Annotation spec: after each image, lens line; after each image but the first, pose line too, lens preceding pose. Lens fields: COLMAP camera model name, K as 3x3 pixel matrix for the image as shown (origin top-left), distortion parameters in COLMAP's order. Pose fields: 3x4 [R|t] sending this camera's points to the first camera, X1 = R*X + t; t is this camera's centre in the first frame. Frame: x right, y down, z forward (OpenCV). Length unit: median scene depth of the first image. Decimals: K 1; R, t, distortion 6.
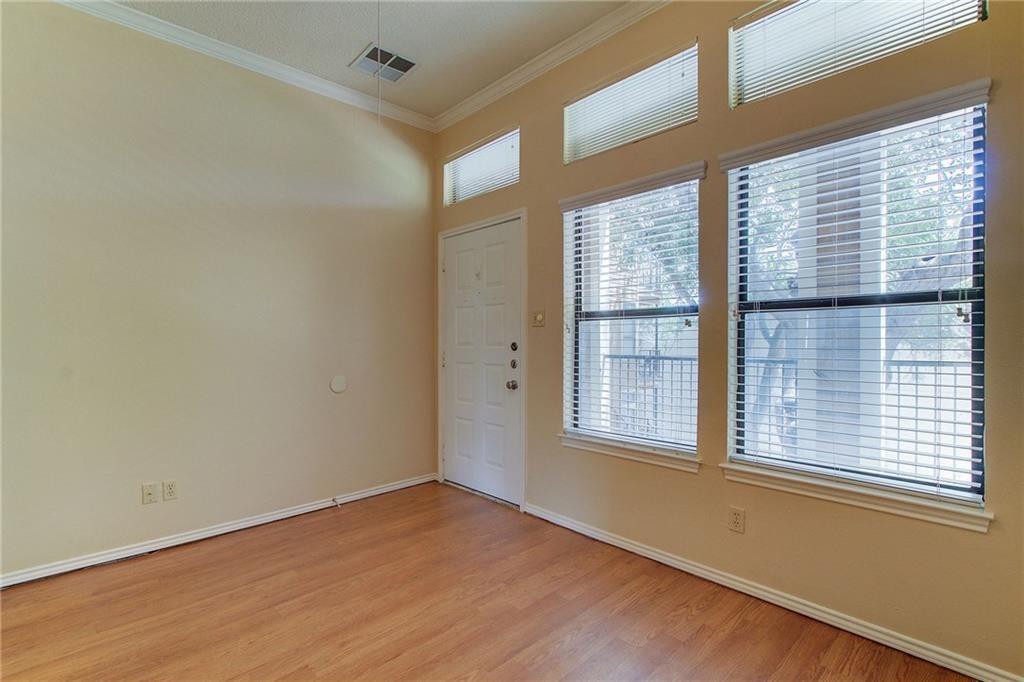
lens RADIAL K [[482.8, 0, 510.2], [0, 482.8, 340.9], [0, 0, 1]] dist [-0.023974, 0.003173]
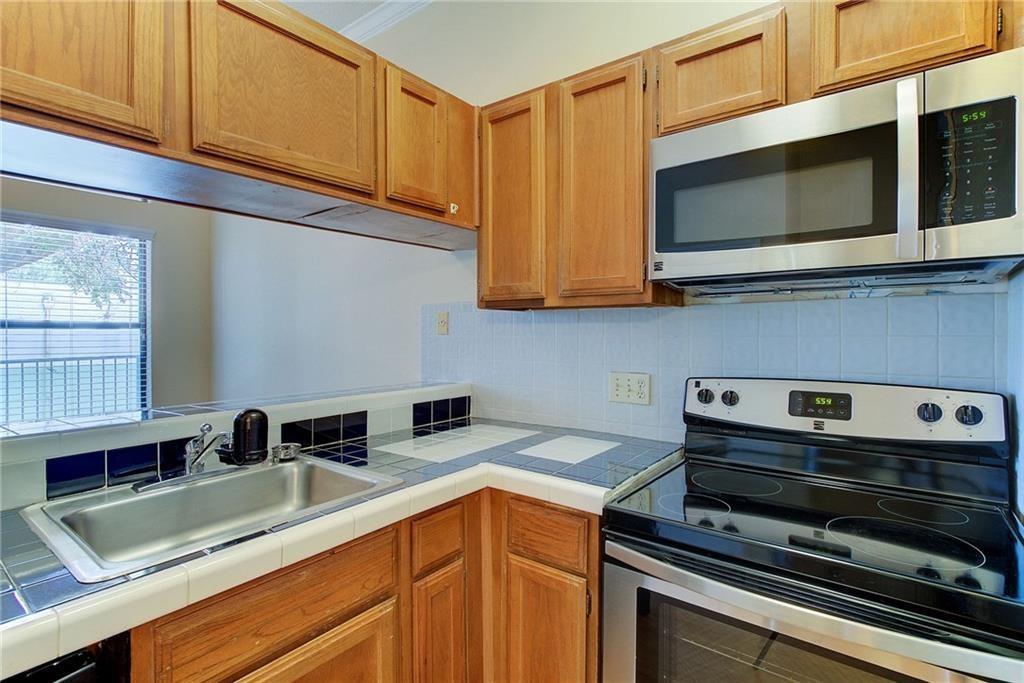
lens RADIAL K [[482.8, 0, 520.5], [0, 482.8, 338.4], [0, 0, 1]] dist [-0.023974, 0.003173]
pose [[-0.179733, -0.004840, 0.983703, -0.819931], [-0.002102, 0.999988, 0.004536, -0.033102], [-0.983713, -0.001253, -0.179741, -0.156882]]
